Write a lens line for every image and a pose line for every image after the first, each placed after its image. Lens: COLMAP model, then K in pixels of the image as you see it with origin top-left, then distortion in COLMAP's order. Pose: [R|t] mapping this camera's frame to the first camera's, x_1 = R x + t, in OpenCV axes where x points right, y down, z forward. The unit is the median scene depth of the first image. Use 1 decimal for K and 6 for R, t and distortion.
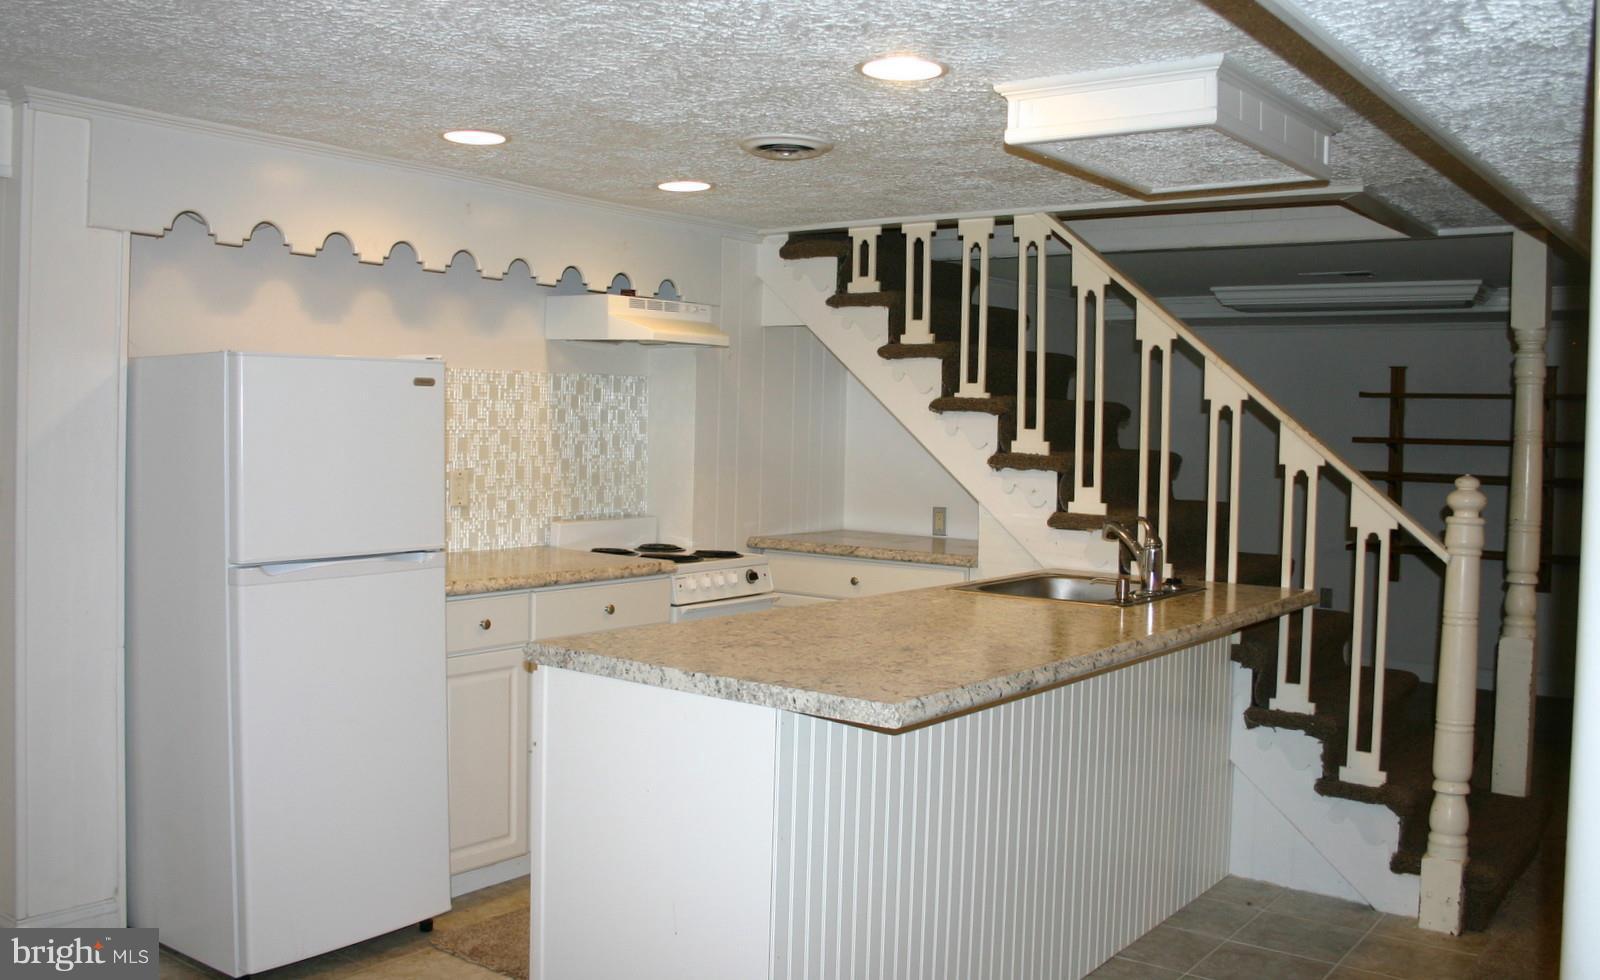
lens RADIAL K [[1416.5, 0, 785.0], [0, 1416.5, 481.5], [0, 0, 1]] dist [-0.113495, 0.079964]
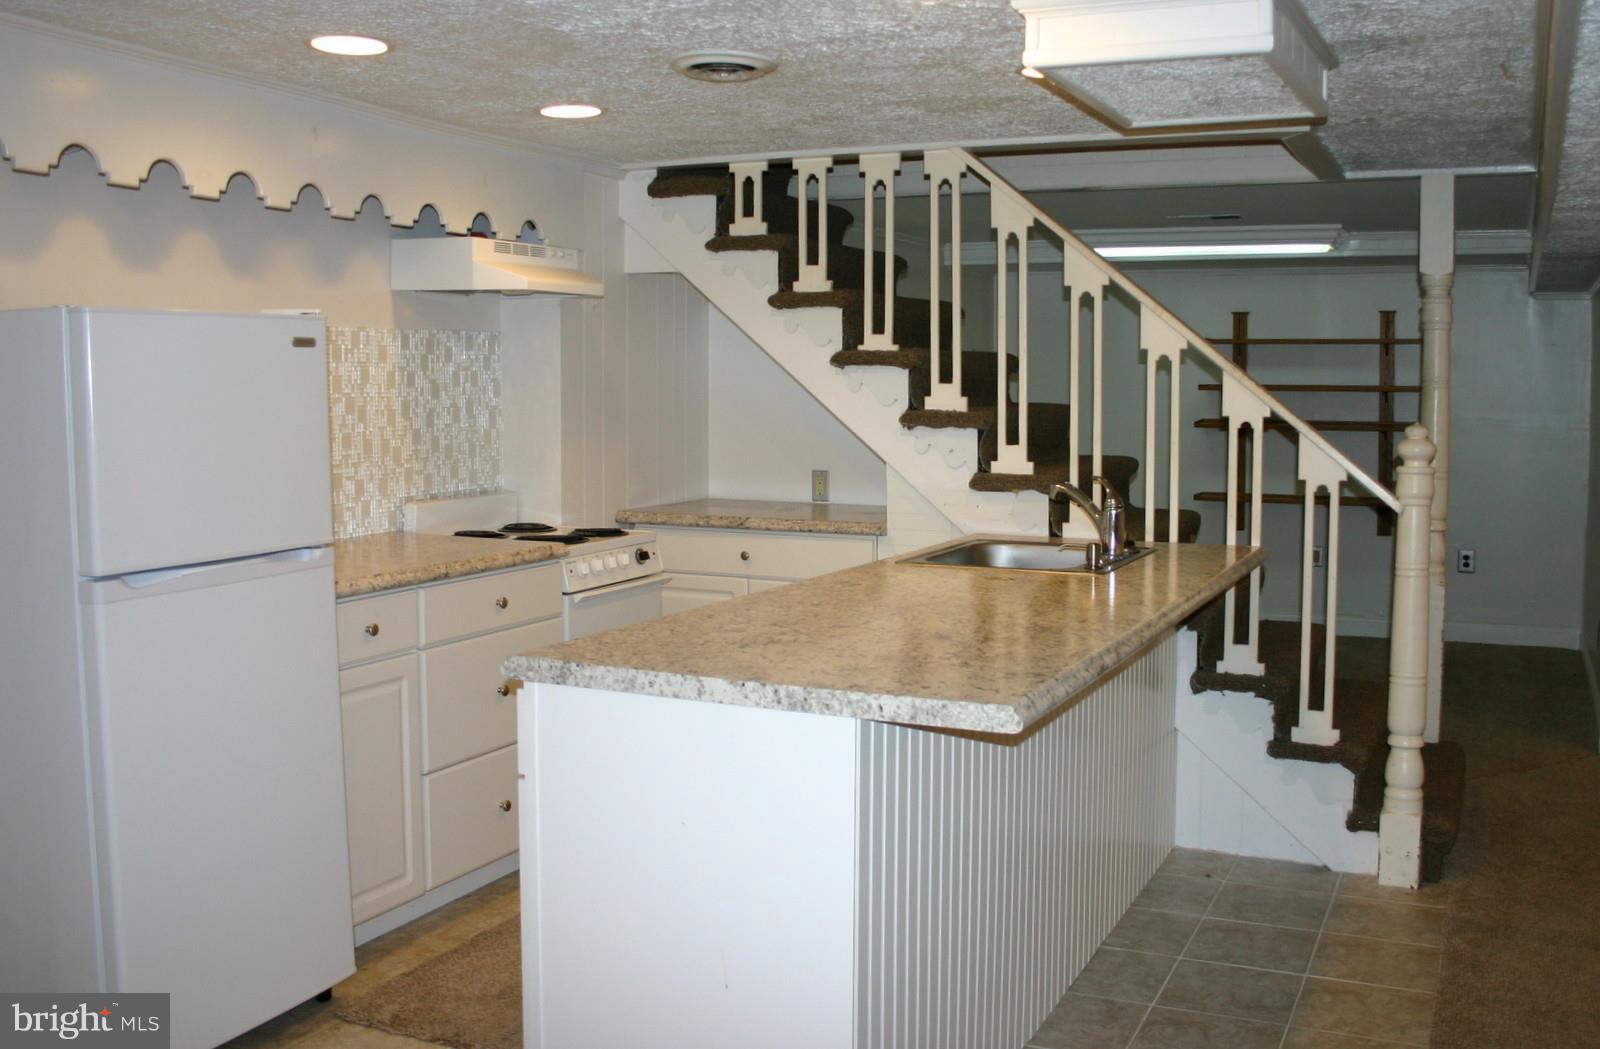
lens RADIAL K [[1490.1, 0, 867.3], [0, 1490.1, 487.0], [0, 0, 1]] dist [-0.087227, 0.000000]
pose [[0.971137, -0.035080, 0.235928, -0.121873], [0.027246, 0.998966, 0.036384, -0.007286], [-0.236960, -0.028906, 0.971089, 0.072918]]
